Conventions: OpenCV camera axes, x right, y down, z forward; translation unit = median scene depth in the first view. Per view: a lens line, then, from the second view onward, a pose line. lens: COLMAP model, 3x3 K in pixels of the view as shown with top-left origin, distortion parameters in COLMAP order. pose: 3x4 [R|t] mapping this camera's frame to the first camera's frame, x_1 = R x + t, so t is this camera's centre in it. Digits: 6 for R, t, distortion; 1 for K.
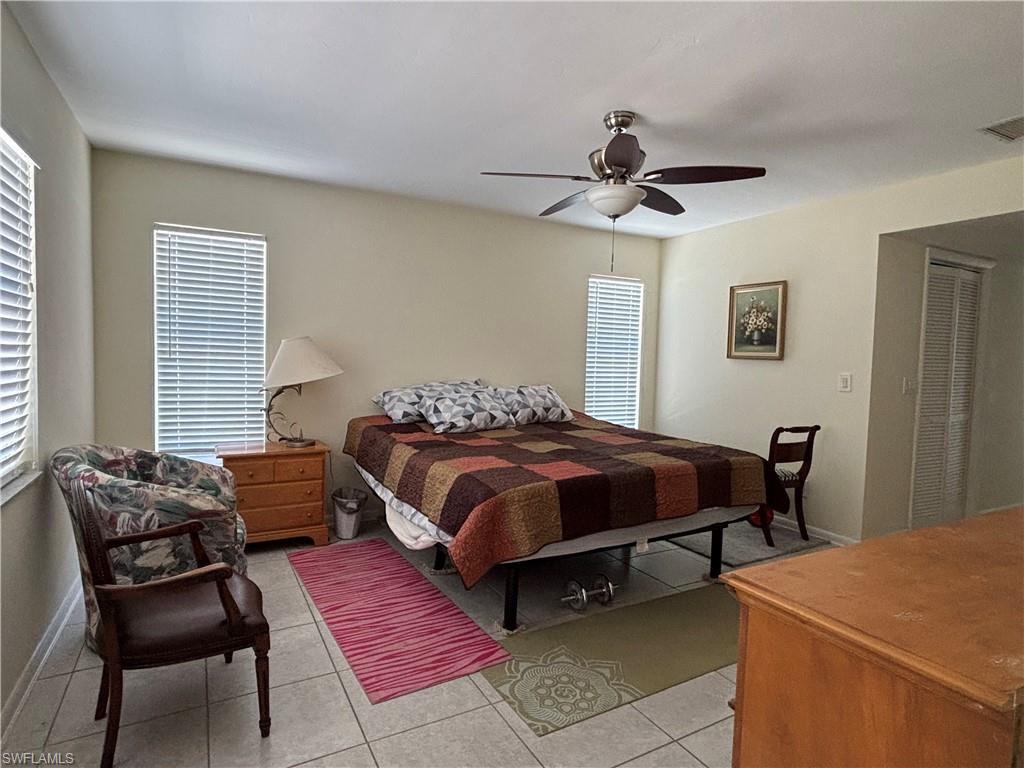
lens RADIAL K [[563.5, 0, 510.2], [0, 563.5, 377.9], [0, 0, 1]] dist [0.019205, -0.008357]
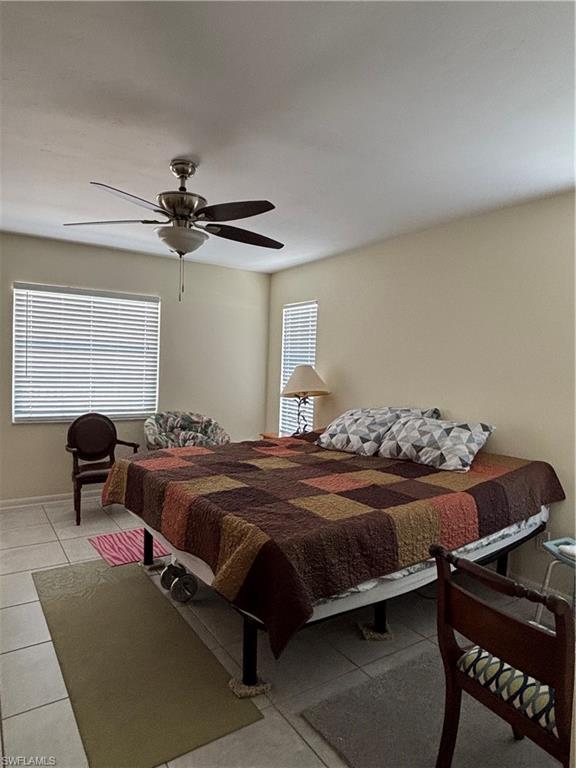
lens RADIAL K [[470.9, 0, 286.2], [0, 470.9, 387.6], [0, 0, 1]] dist [0.000755, -0.007775]
pose [[0.100304, 0.021001, -0.994735, 0.752174], [-0.089616, 0.995904, 0.011989, -0.024086], [0.990913, 0.087942, 0.101775, 0.747202]]
